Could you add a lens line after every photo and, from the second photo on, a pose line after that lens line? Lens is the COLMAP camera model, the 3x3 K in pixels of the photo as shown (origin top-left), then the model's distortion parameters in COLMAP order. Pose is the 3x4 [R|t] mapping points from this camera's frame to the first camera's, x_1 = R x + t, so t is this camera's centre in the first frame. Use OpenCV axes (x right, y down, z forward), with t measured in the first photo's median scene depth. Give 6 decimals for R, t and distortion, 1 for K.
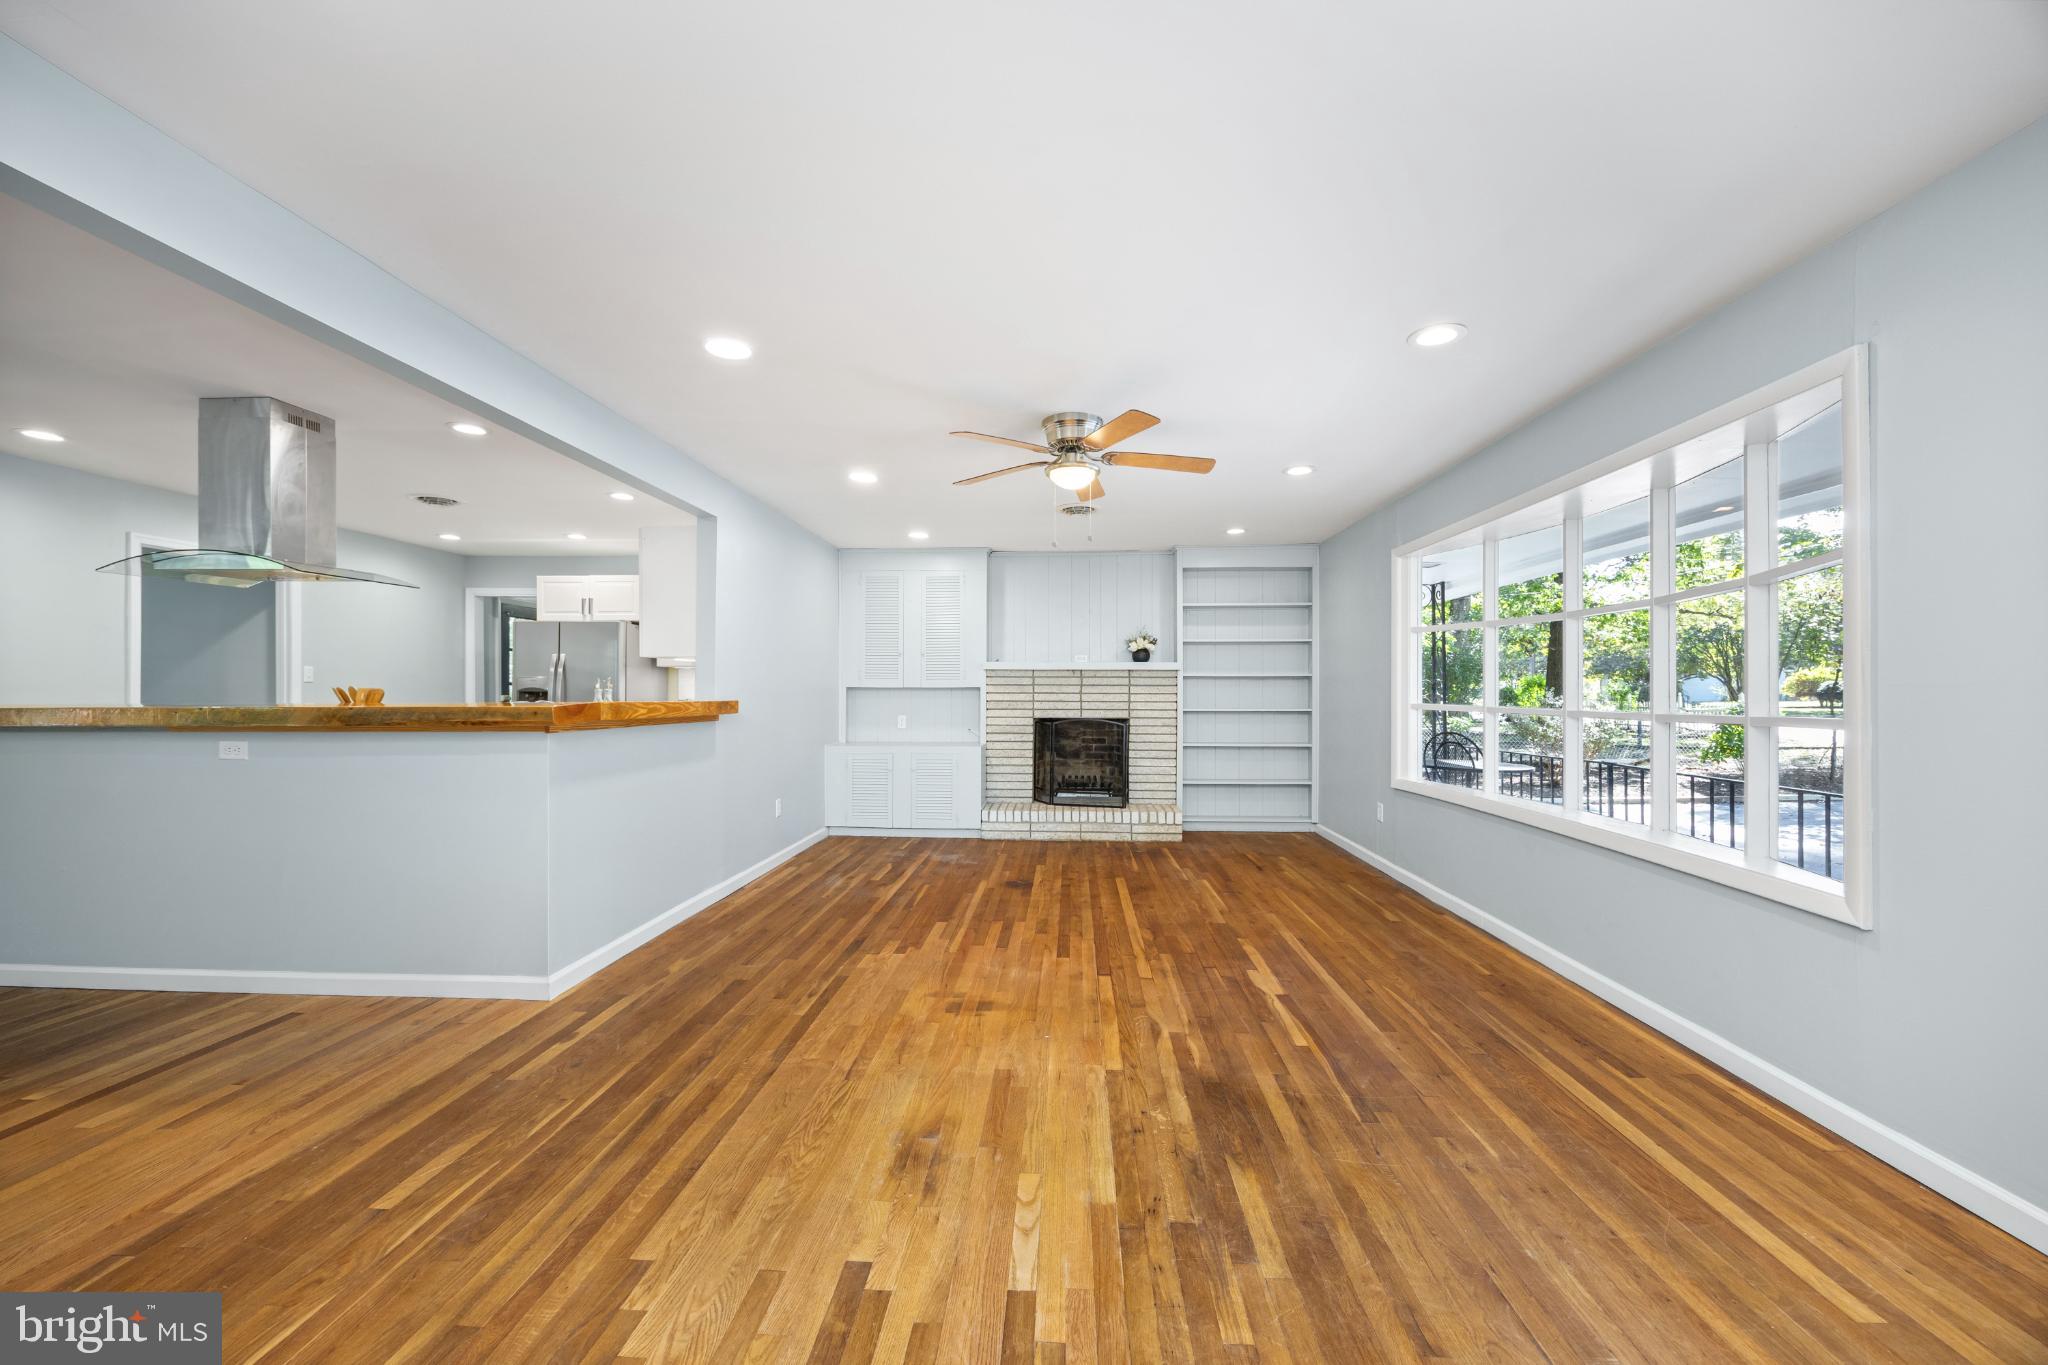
lens RADIAL K [[789.4, 0, 1021.6], [0, 789.4, 686.7], [0, 0, 1]] dist [0.001052, -0.000020]
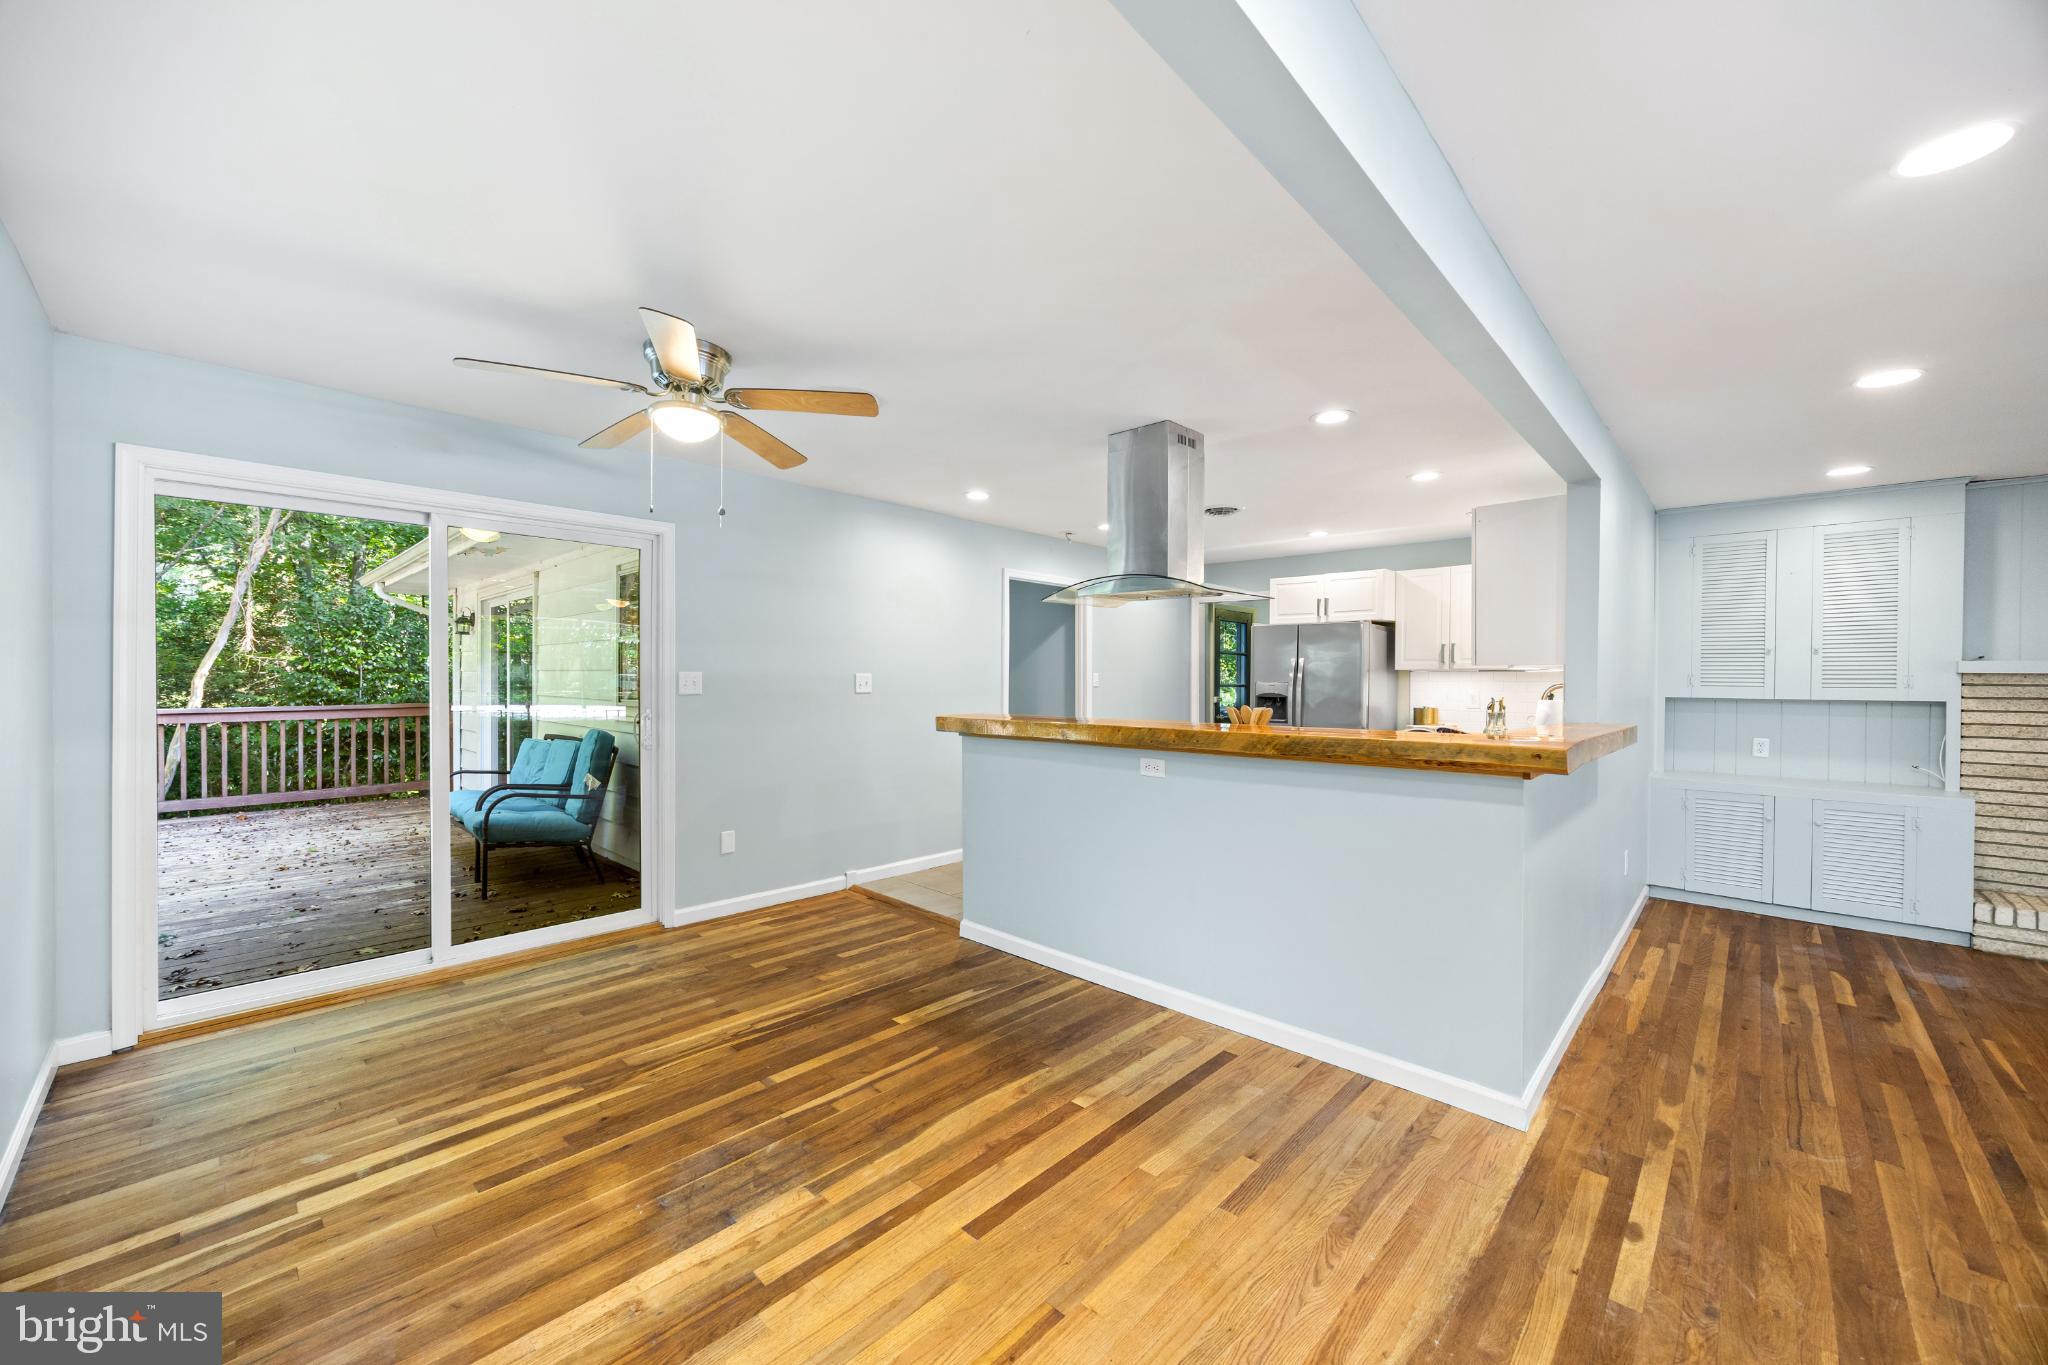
lens RADIAL K [[789.4, 0, 1021.6], [0, 789.4, 686.7], [0, 0, 1]] dist [0.001052, -0.000020]
pose [[0.763982, 0.009258, -0.645171, -0.386166], [-0.002316, 0.999930, 0.011606, -0.030578], [0.645233, -0.007373, 0.763950, 0.088604]]
